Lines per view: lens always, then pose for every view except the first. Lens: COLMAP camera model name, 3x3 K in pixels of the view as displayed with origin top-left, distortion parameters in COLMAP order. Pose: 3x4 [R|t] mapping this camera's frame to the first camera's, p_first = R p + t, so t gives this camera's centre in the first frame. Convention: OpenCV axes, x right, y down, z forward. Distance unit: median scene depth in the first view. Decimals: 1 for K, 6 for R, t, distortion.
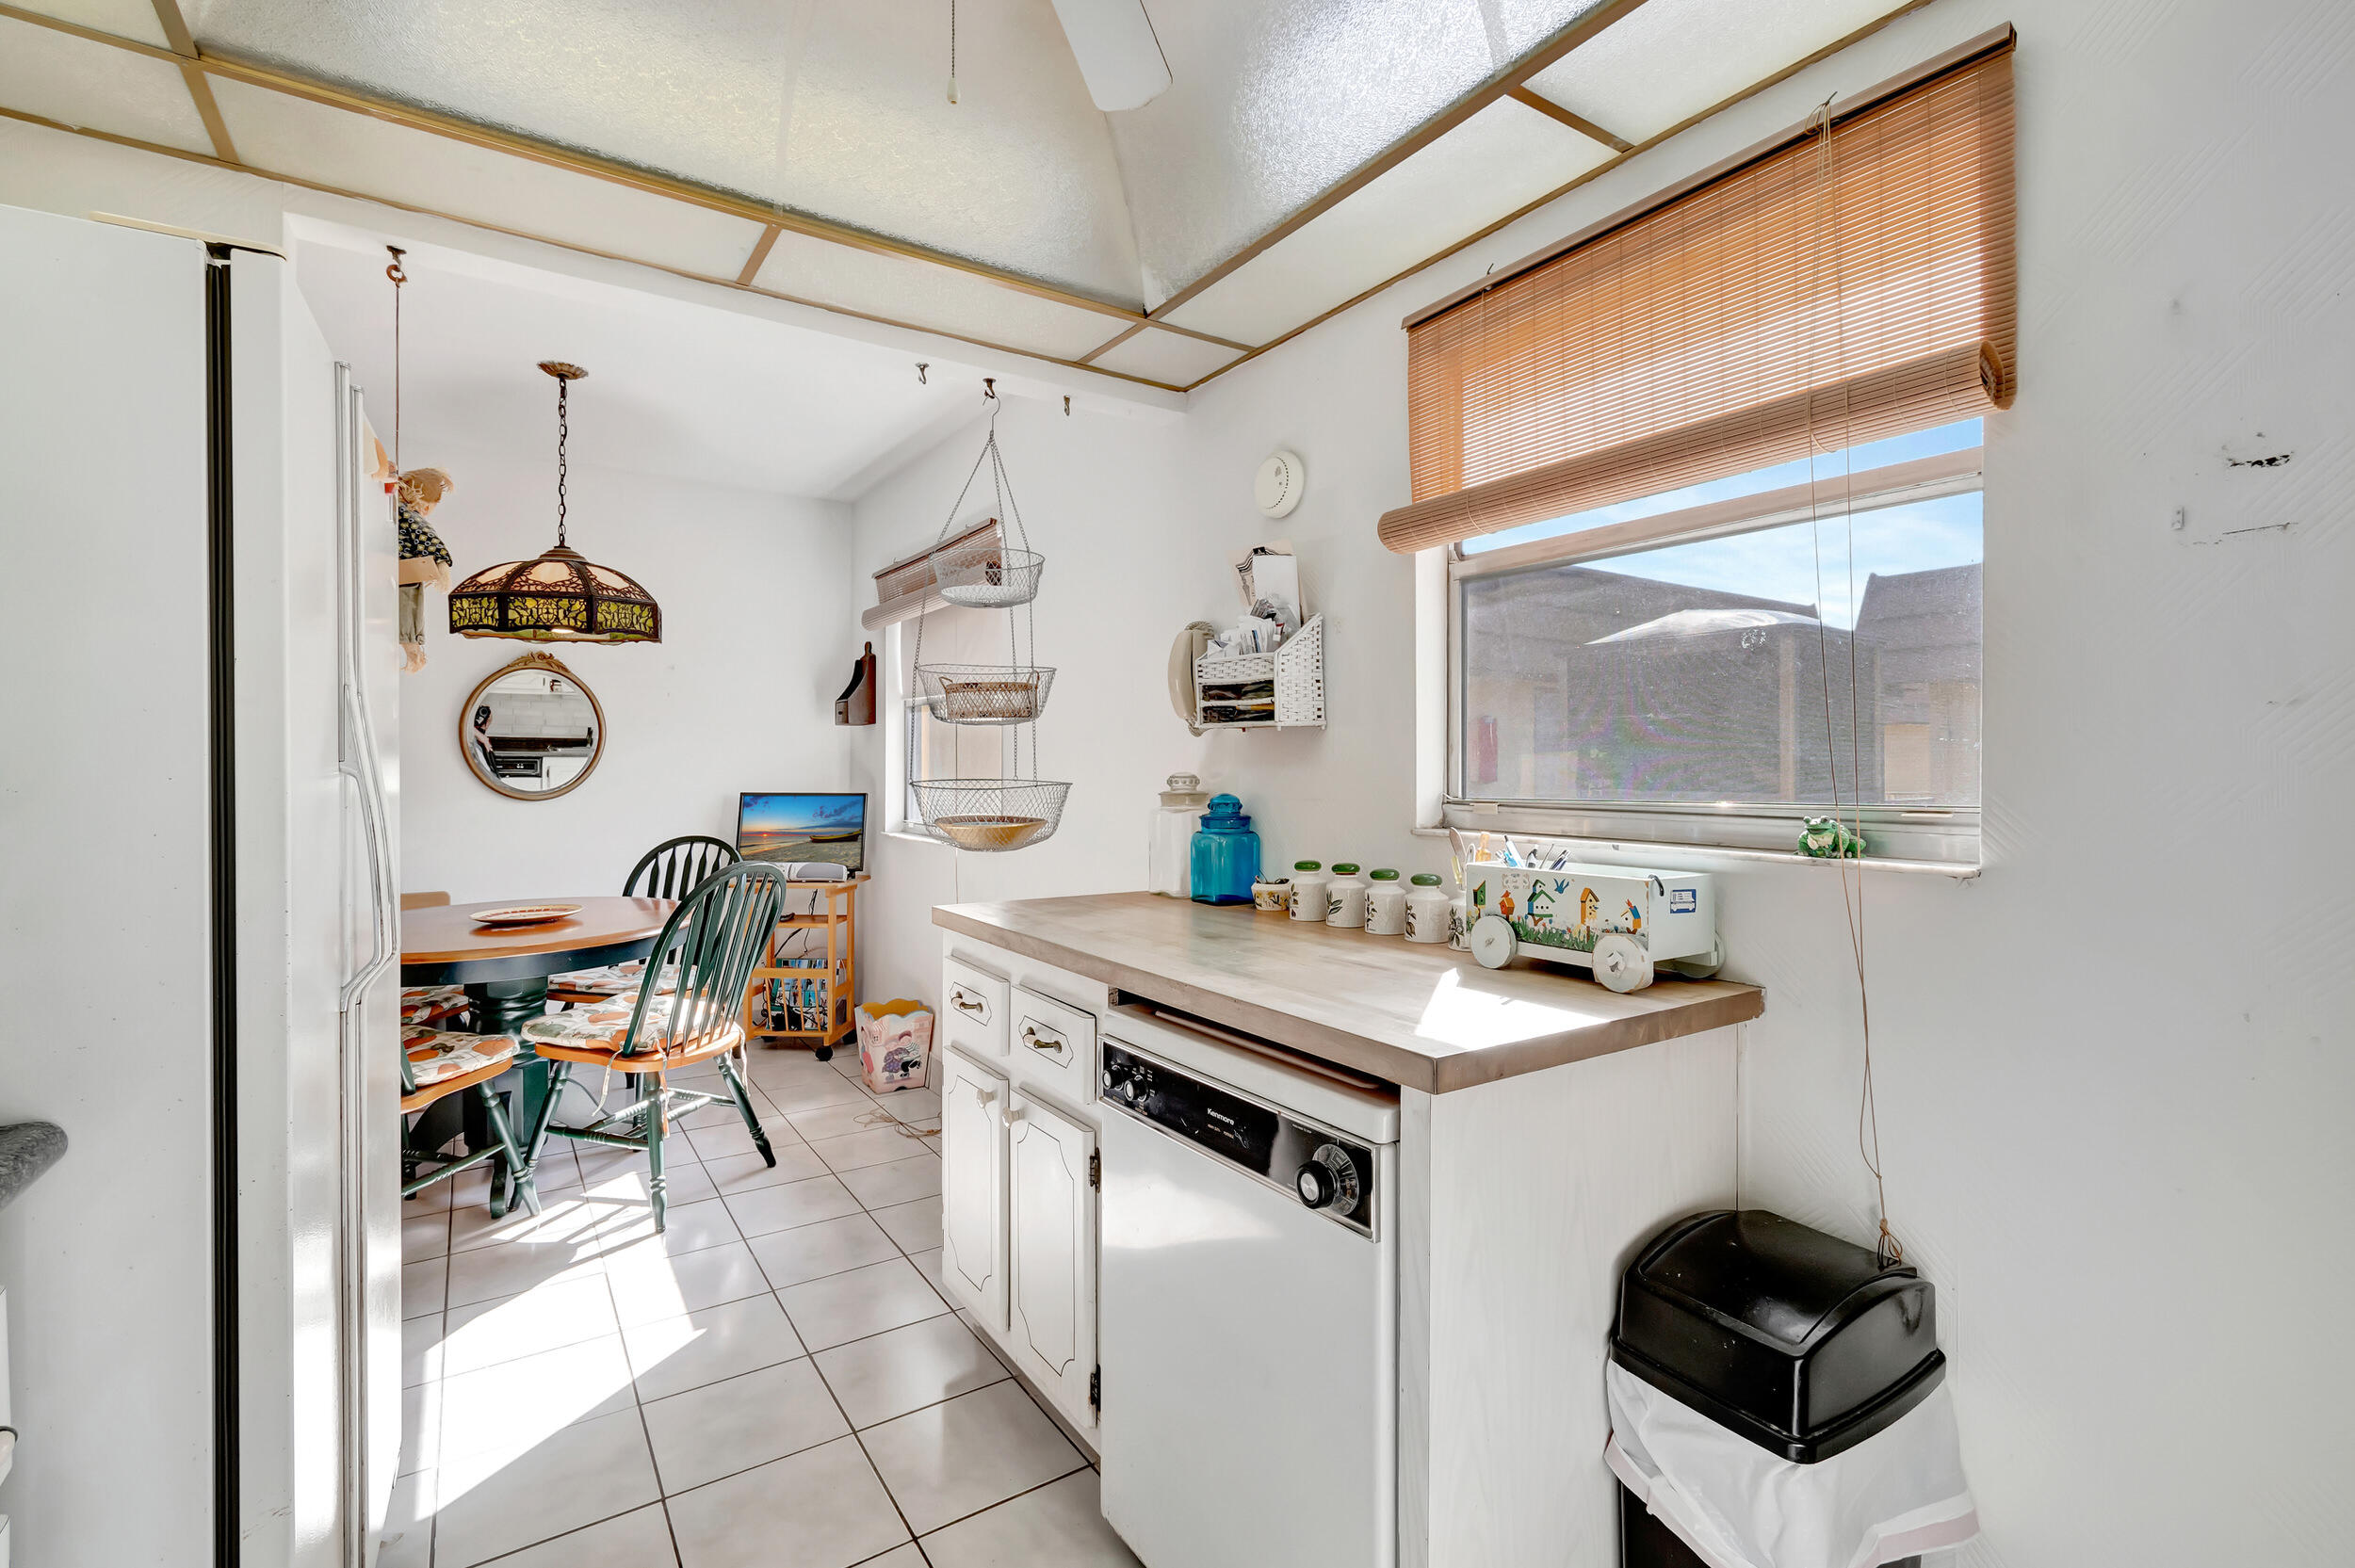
lens RADIAL K [[1050.6, 0, 1188.5], [0, 1050.6, 770.6], [0, 0, 1]] dist [-0.004255, -0.001452]
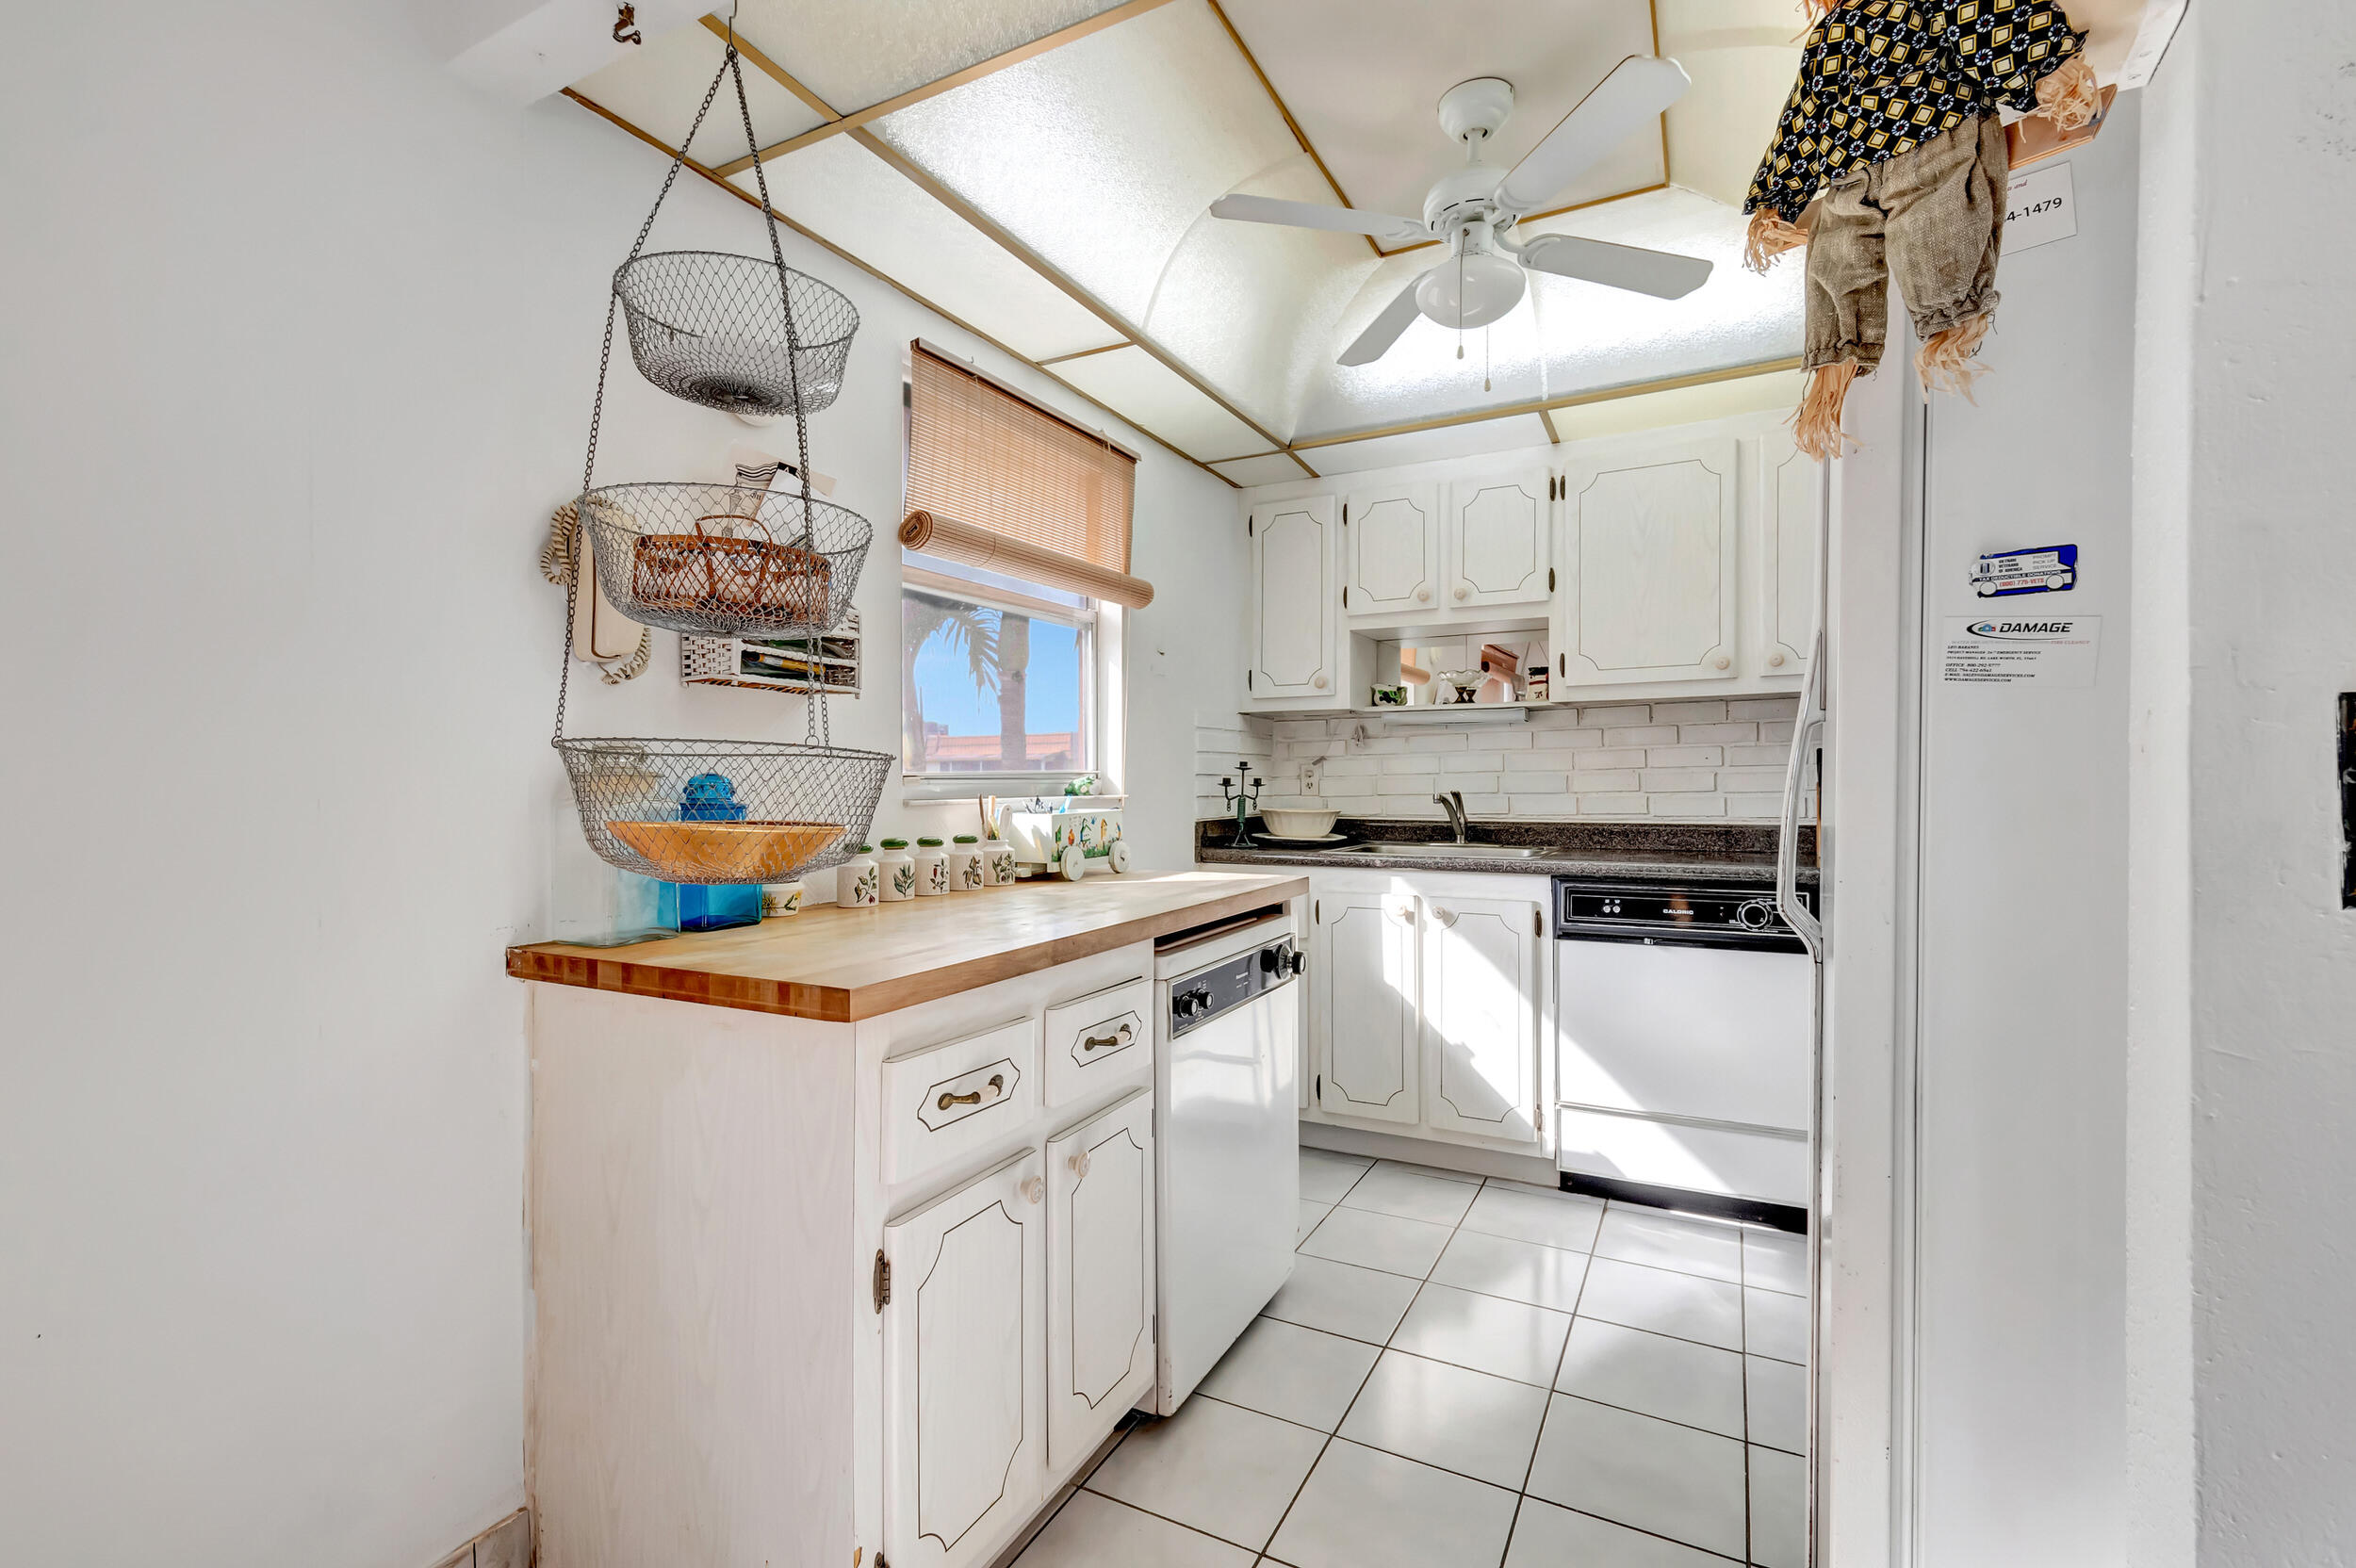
lens RADIAL K [[1051.1, 0, 1184.1], [0, 1051.1, 783.2], [0, 0, 1]] dist [-0.004255, -0.001452]
pose [[-0.482726, -0.011061, 0.875702, -1.068332], [0.002944, 0.999894, 0.014253, 0.026231], [-0.875767, 0.009459, -0.482642, 1.539433]]
